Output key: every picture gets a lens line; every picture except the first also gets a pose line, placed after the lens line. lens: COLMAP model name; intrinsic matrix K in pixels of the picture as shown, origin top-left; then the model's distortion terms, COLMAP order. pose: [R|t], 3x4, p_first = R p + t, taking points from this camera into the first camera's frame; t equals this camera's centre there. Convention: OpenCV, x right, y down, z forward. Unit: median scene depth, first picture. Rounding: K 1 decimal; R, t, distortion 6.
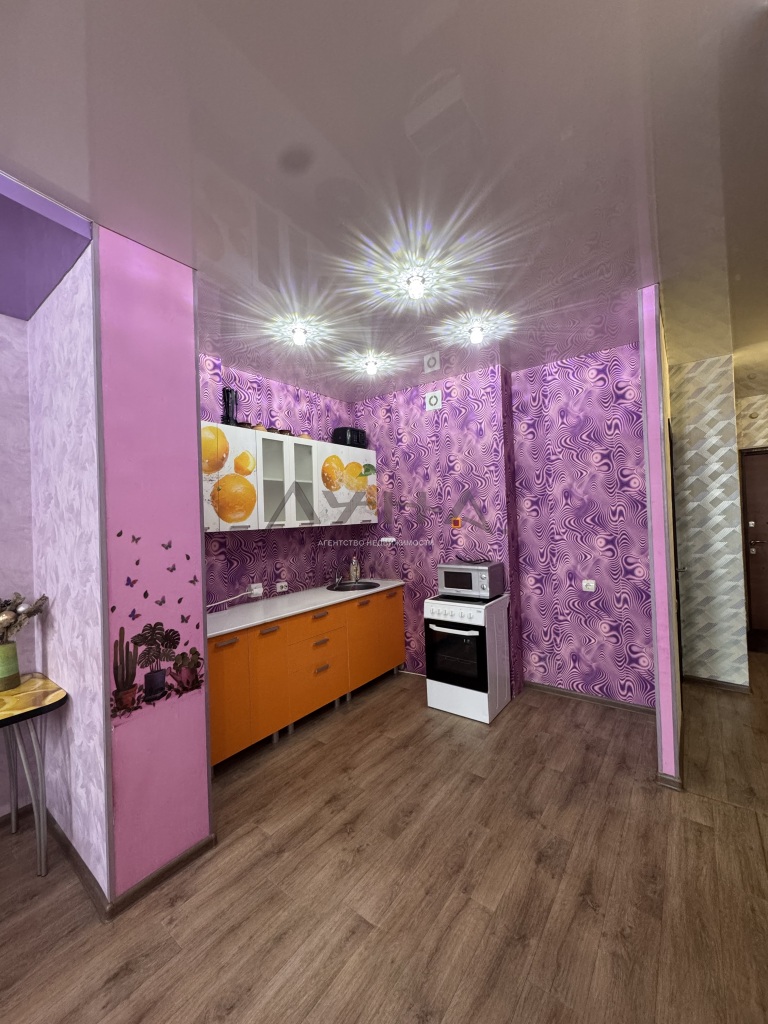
lens RADIAL K [[409.9, 0, 385.0], [0, 409.9, 509.7], [0, 0, 1]] dist [-0.003367, -0.000253]
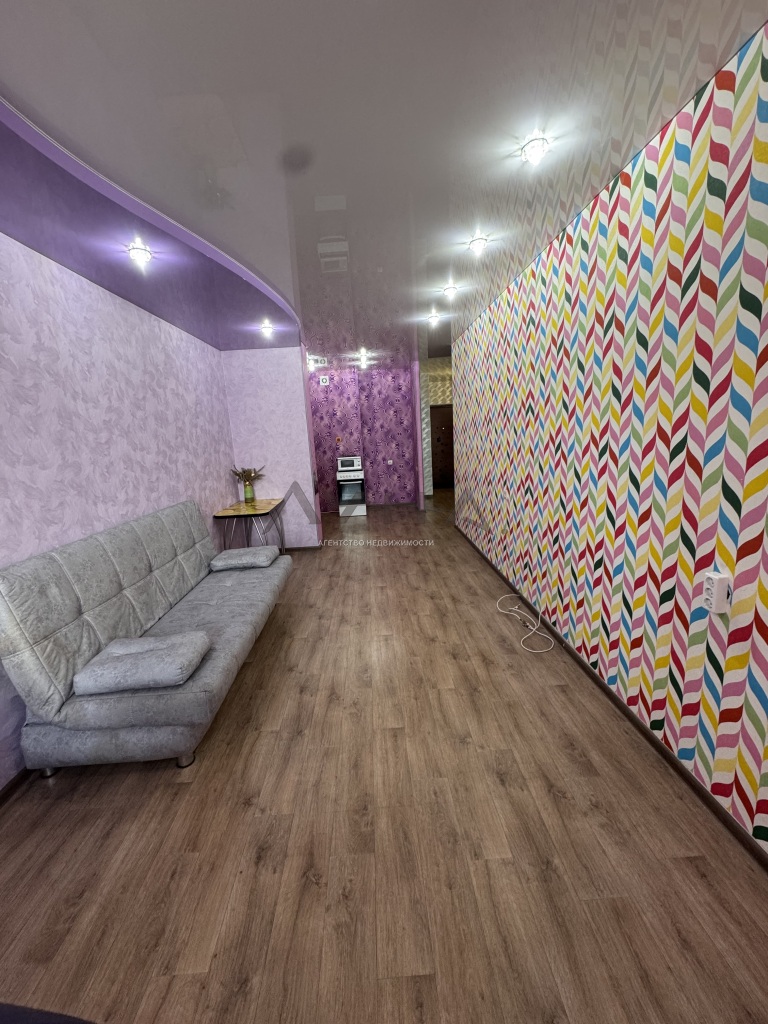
lens RADIAL K [[409.9, 0, 381.7], [0, 409.9, 511.9], [0, 0, 1]] dist [-0.003367, -0.000253]
pose [[0.766218, -0.131063, 0.629072, -1.144195], [0.022487, 0.983848, 0.177589, 0.029048], [-0.642187, -0.121926, 0.756789, -0.912426]]
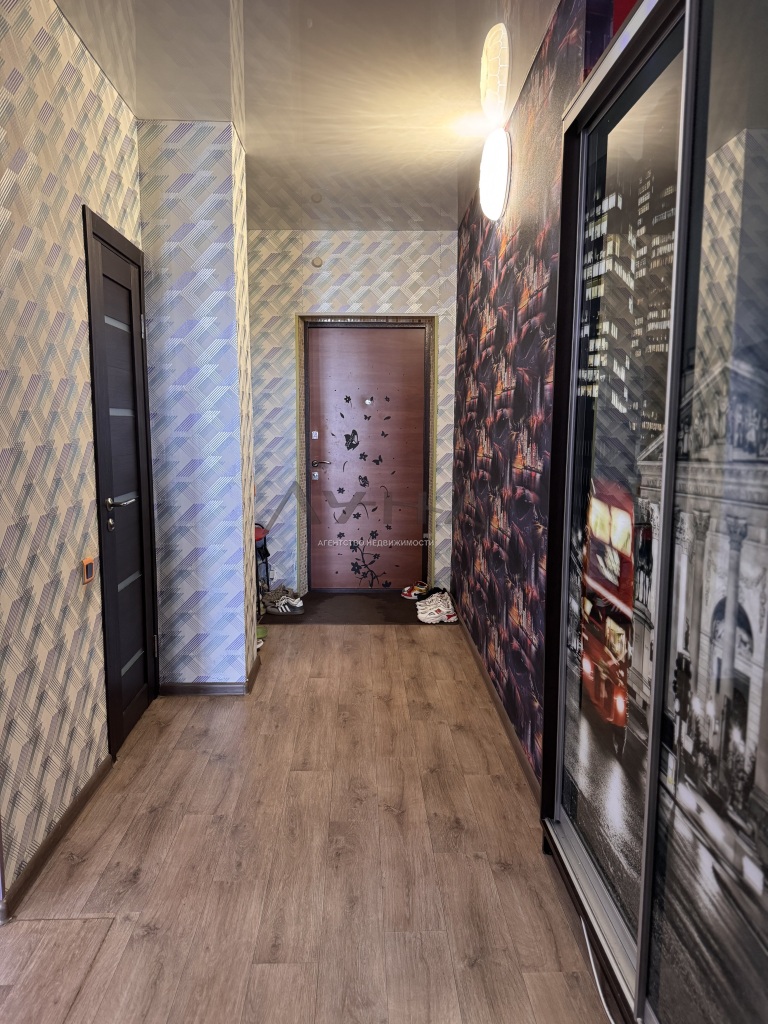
lens RADIAL K [[718.3, 0, 384.8], [0, 718.3, 511.9], [0, 0, 1]] dist [0.006588, 0.000662]
pose [[0.773414, -0.040703, 0.632593, 0.351135], [-0.042143, 0.992427, 0.115380, 0.029731], [-0.632499, -0.115896, 0.765842, 0.038403]]
